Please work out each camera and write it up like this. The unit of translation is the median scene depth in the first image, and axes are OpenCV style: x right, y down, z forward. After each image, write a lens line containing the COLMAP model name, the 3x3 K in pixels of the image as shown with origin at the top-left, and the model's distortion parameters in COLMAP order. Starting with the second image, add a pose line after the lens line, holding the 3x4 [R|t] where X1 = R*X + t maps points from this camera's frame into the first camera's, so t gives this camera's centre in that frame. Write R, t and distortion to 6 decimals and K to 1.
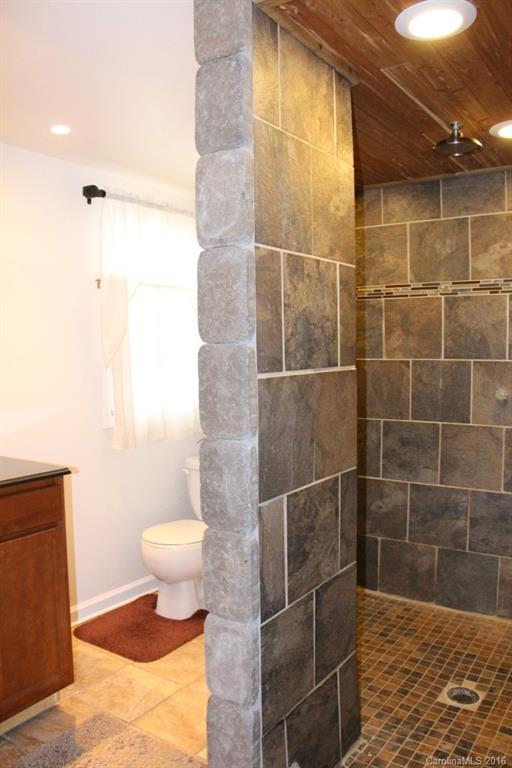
lens RADIAL K [[629.9, 0, 253.9], [0, 629.9, 386.6], [0, 0, 1]] dist [-0.181521, 0.150184]
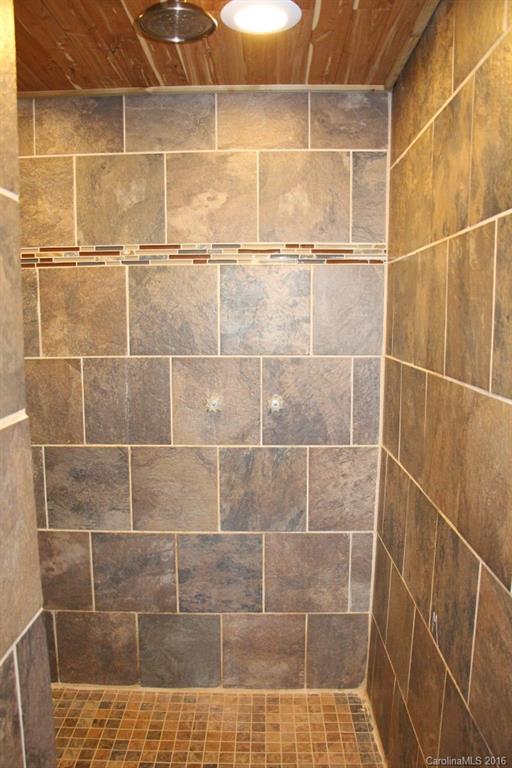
lens RADIAL K [[629.9, 0, 253.9], [0, 629.9, 386.6], [0, 0, 1]] dist [-0.181521, 0.150184]
pose [[0.833735, -0.064308, 0.548407, 0.031679], [0.035550, 0.997386, 0.062909, -0.046749], [-0.551019, -0.032954, 0.833842, 0.316250]]
